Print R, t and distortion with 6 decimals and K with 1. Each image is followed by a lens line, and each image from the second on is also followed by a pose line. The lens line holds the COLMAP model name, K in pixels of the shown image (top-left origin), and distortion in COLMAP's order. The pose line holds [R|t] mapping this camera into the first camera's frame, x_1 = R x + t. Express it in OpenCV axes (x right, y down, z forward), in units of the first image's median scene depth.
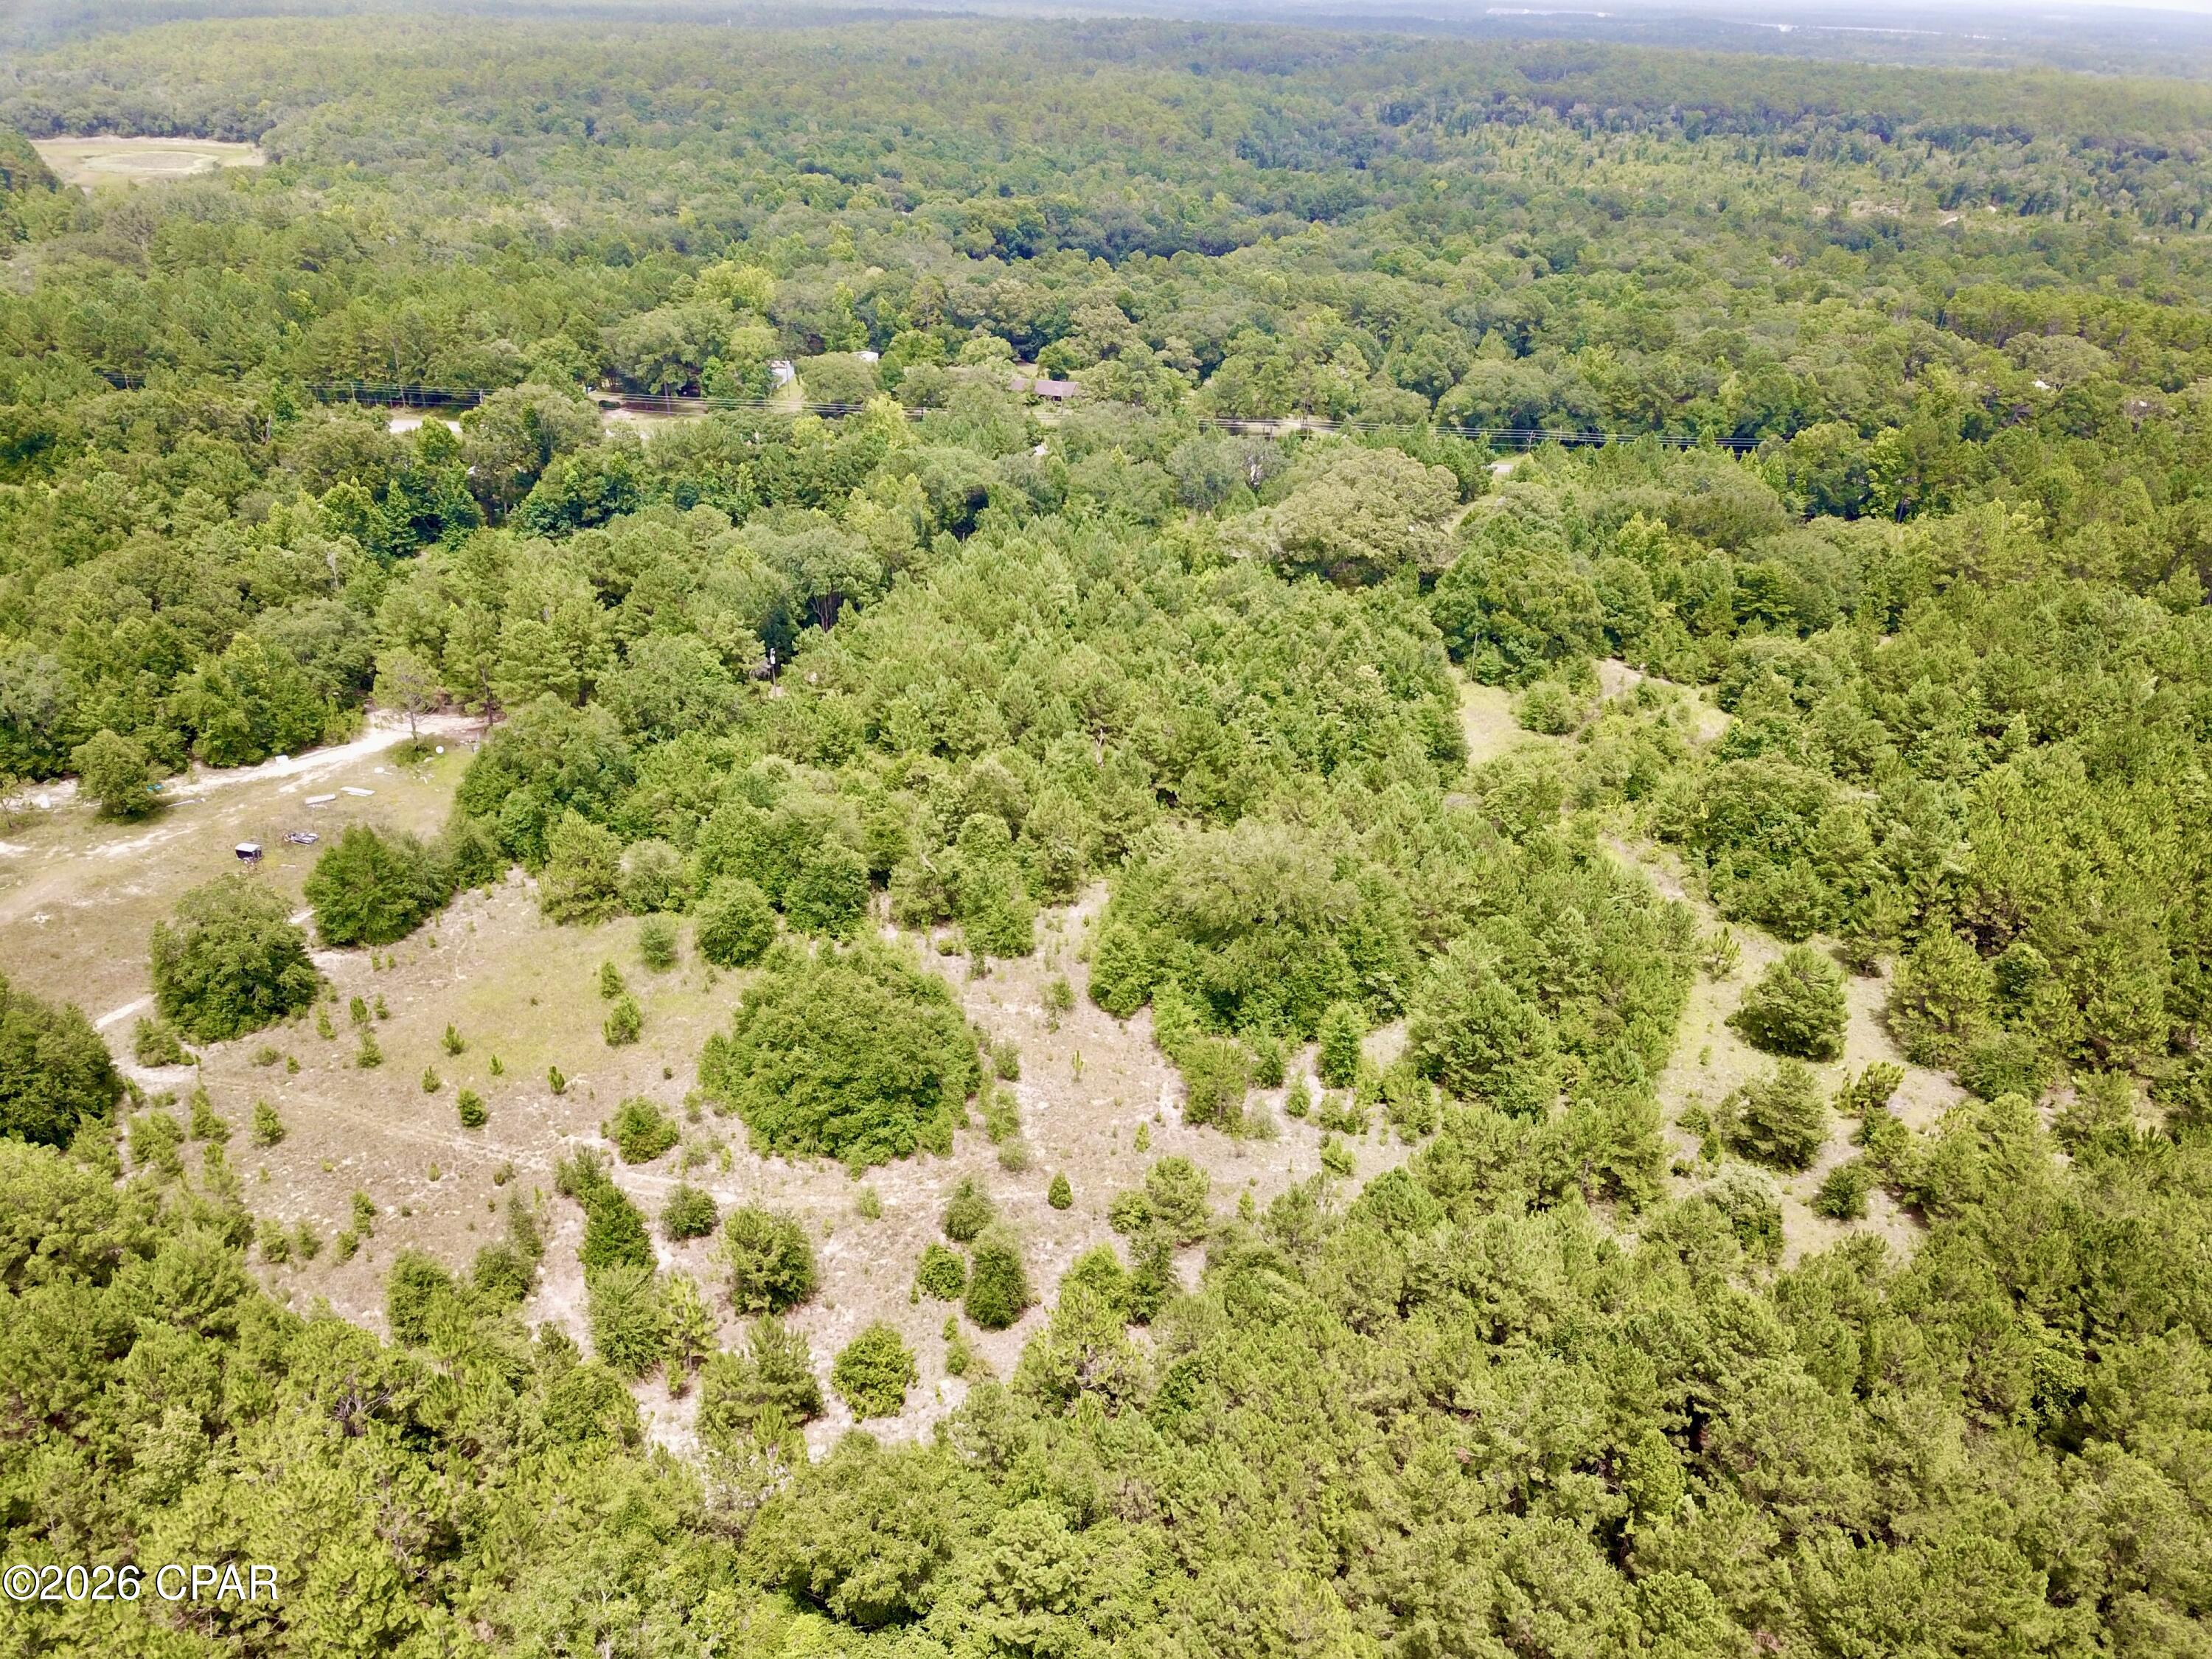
lens RADIAL K [[1693.5, 0, 1093.8], [0, 1693.5, 825.7], [0, 0, 1]] dist [0.004283, 0.001587]
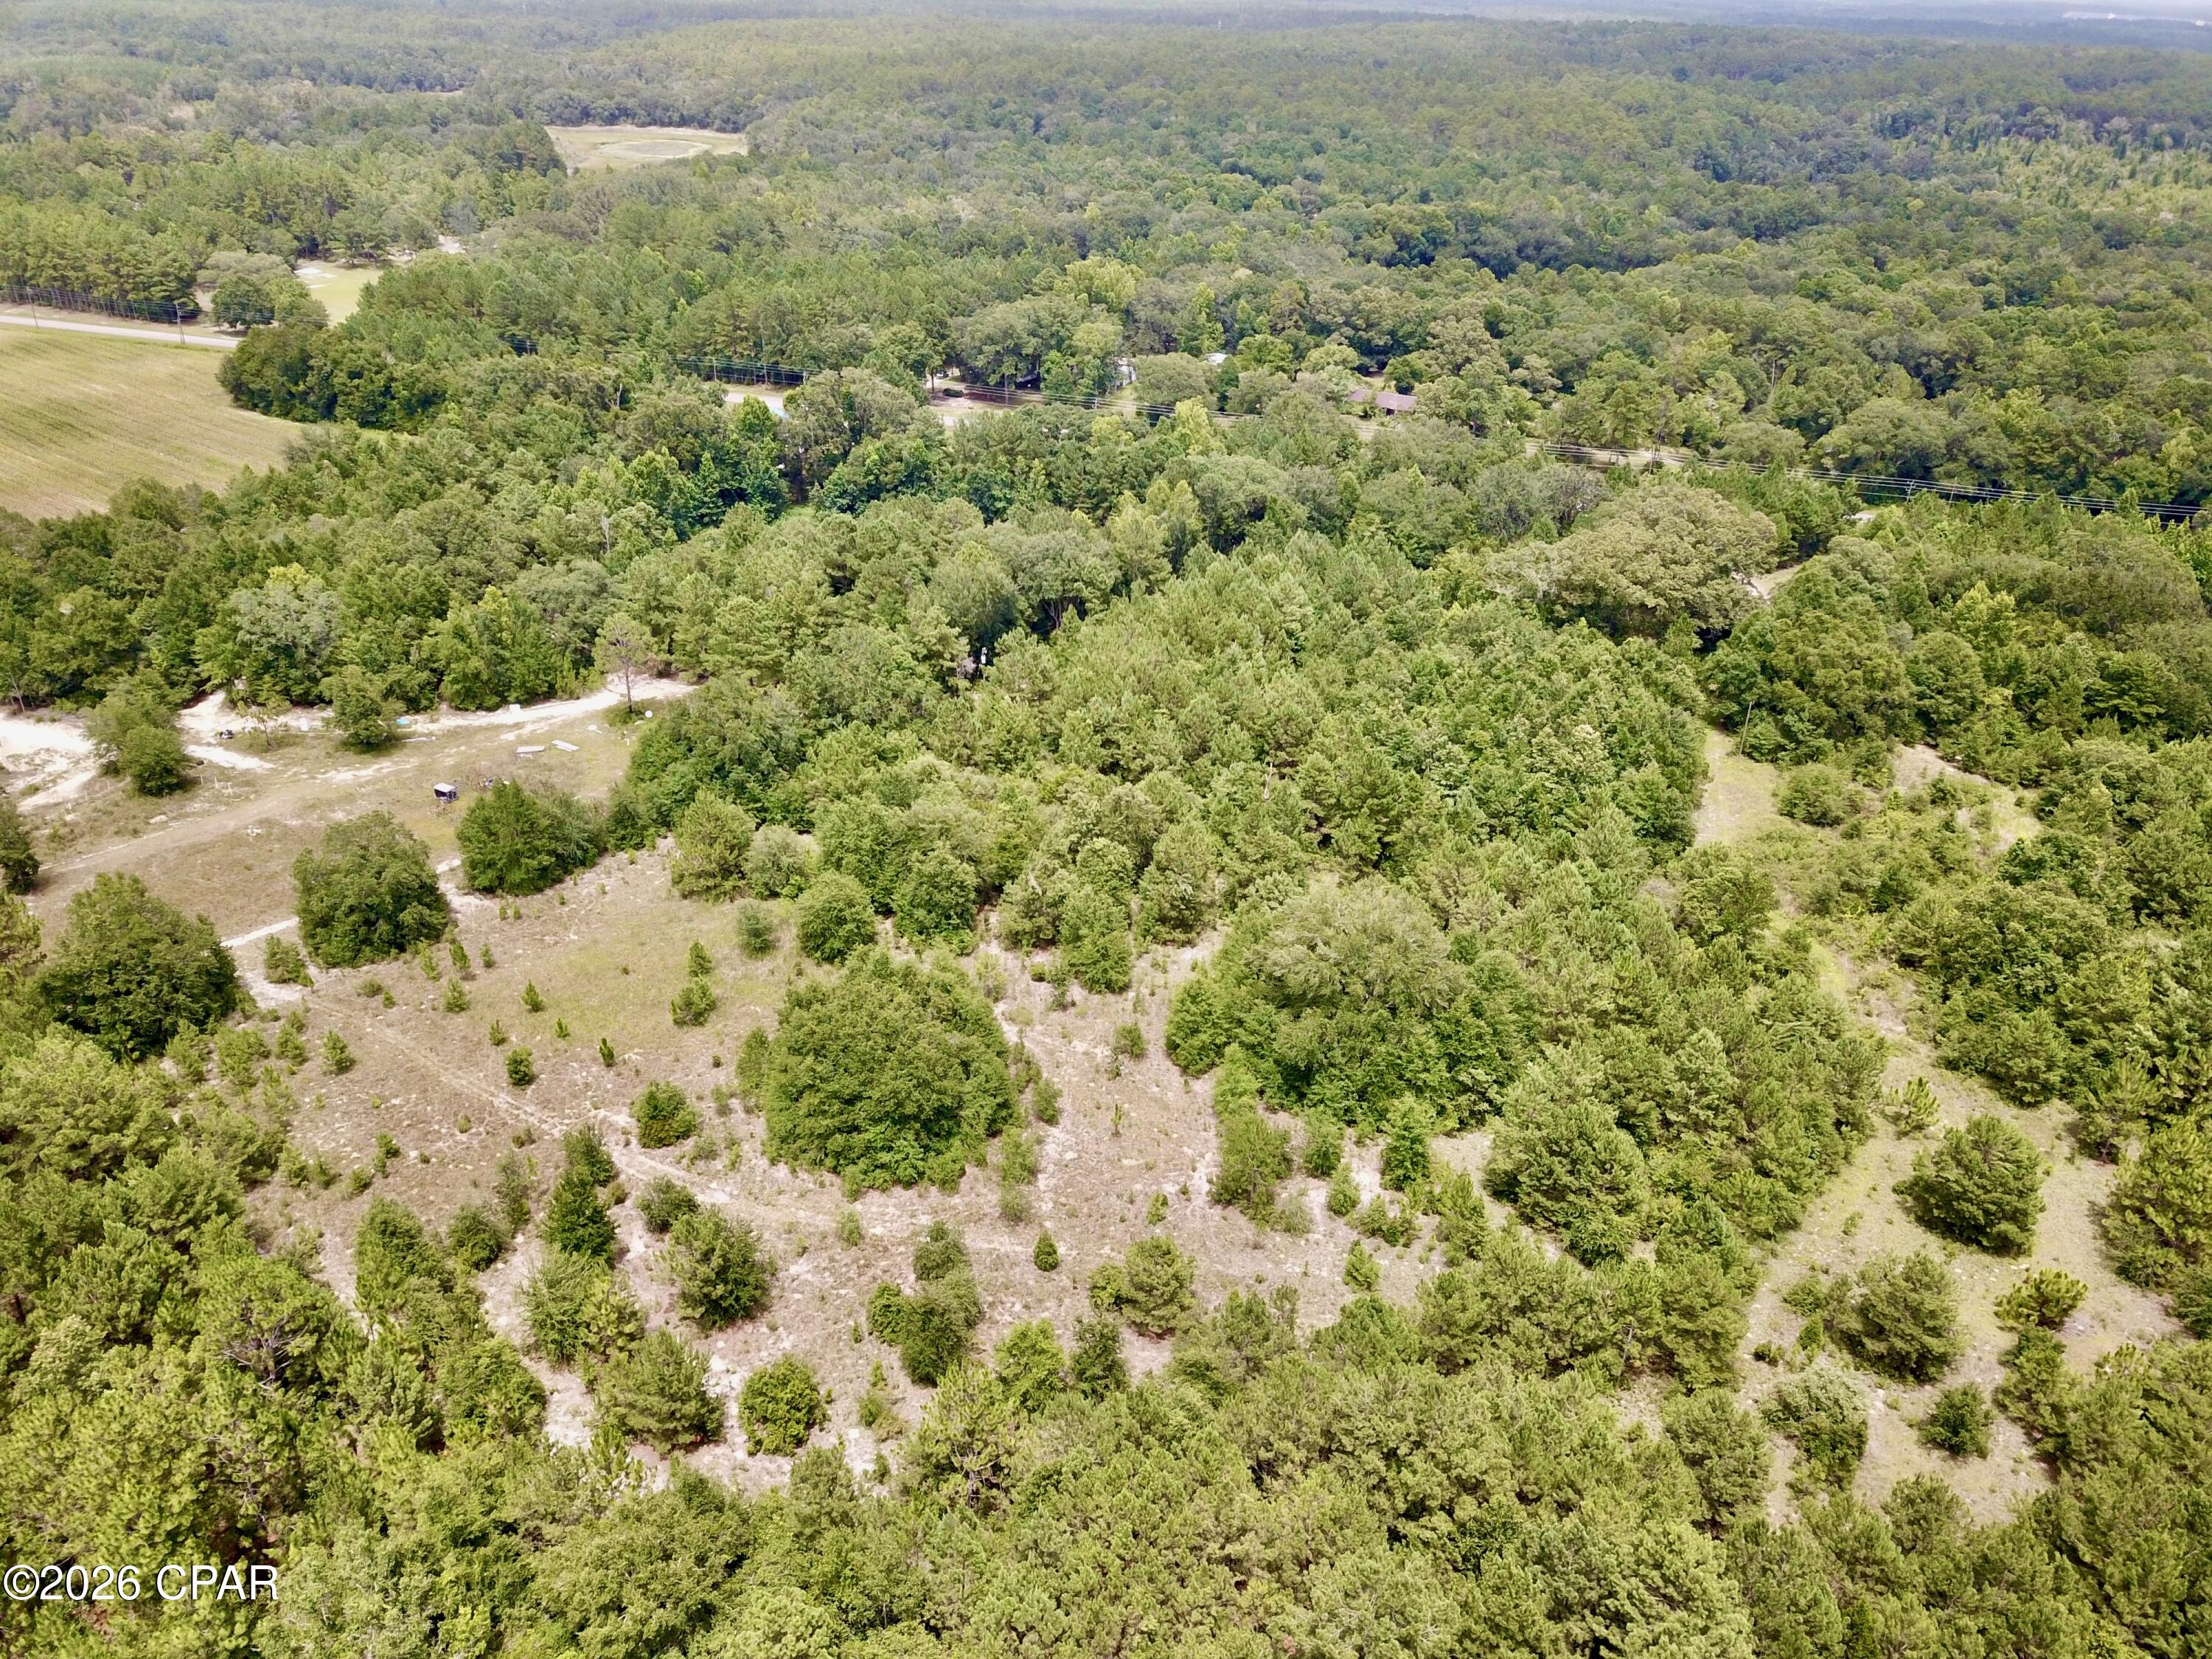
lens RADIAL K [[1693.5, 0, 1093.8], [0, 1693.5, 825.7], [0, 0, 1]] dist [0.004283, 0.001587]
pose [[0.963181, 0.118322, -0.241418, 0.114709], [-0.118691, 0.992845, 0.013065, -0.019233], [0.241236, 0.016070, 0.970333, 0.049819]]
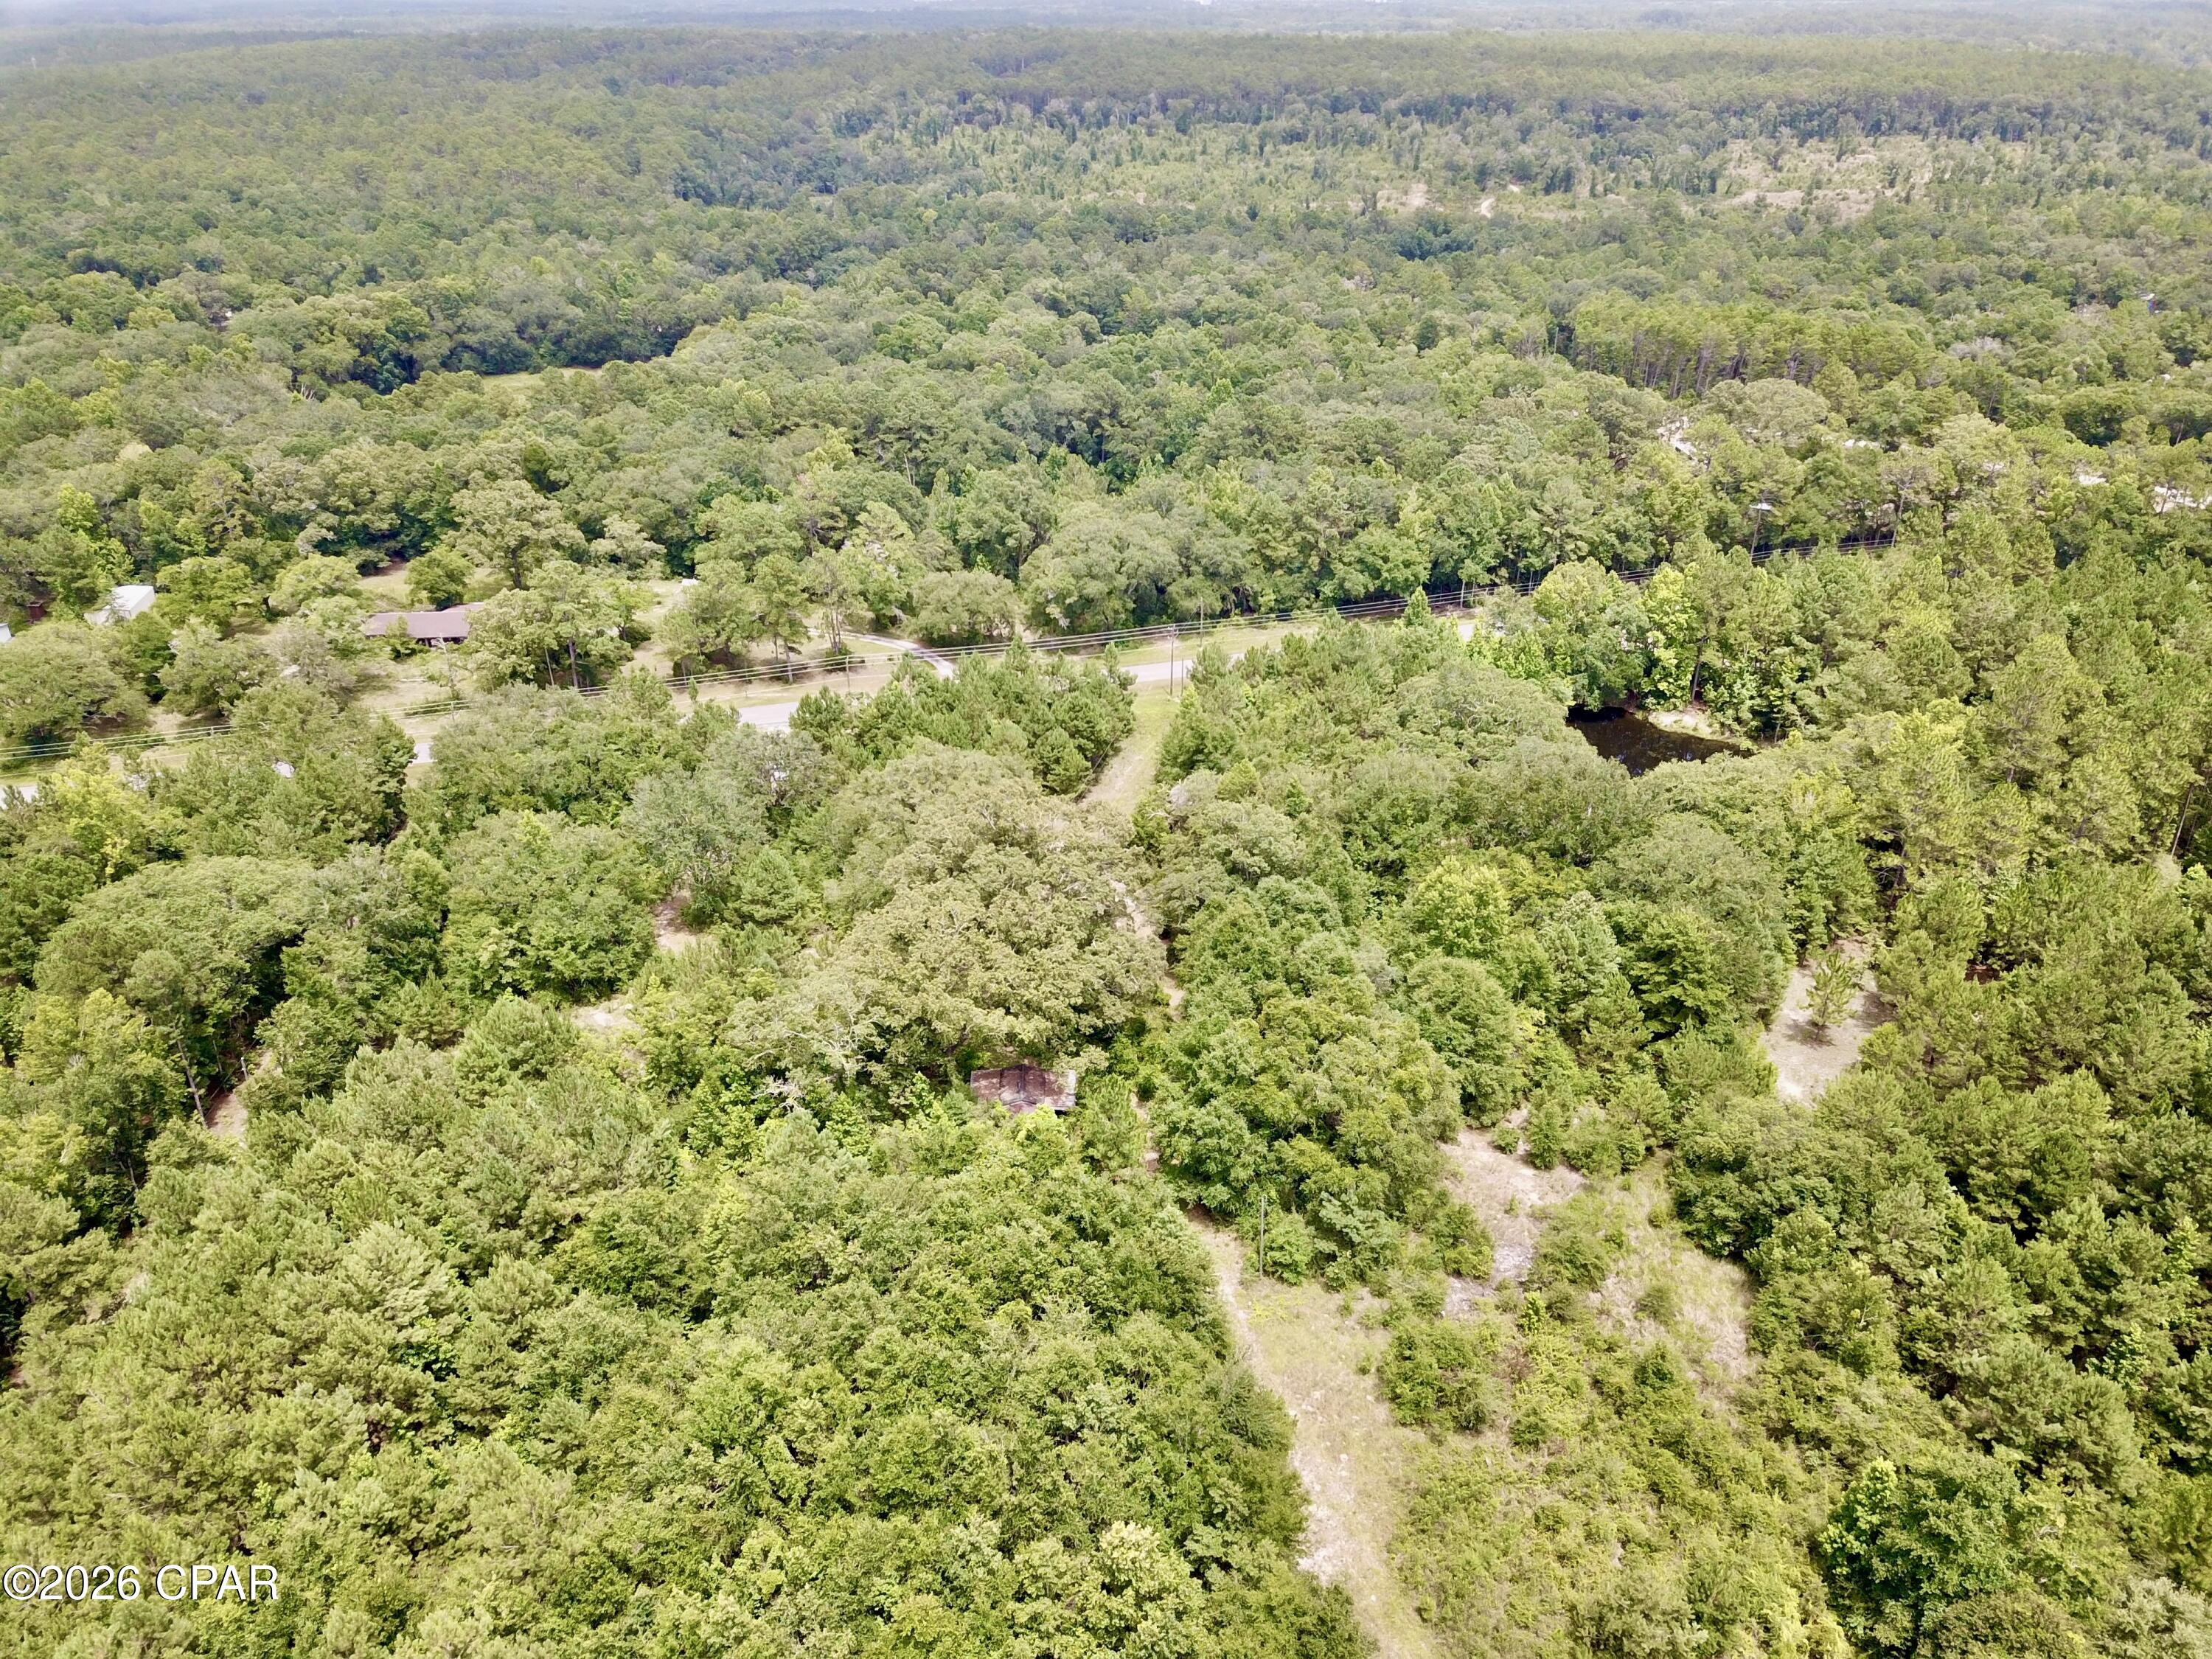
lens RADIAL K [[1725.8, 0, 1087.5], [0, 1725.8, 834.1], [0, 0, 1]] dist [0.004389, 0.004278]
pose [[0.955108, -0.169939, 0.242671, 0.063164], [0.169999, 0.985224, 0.020855, -0.243088], [-0.242629, 0.021335, 0.969885, 0.487857]]
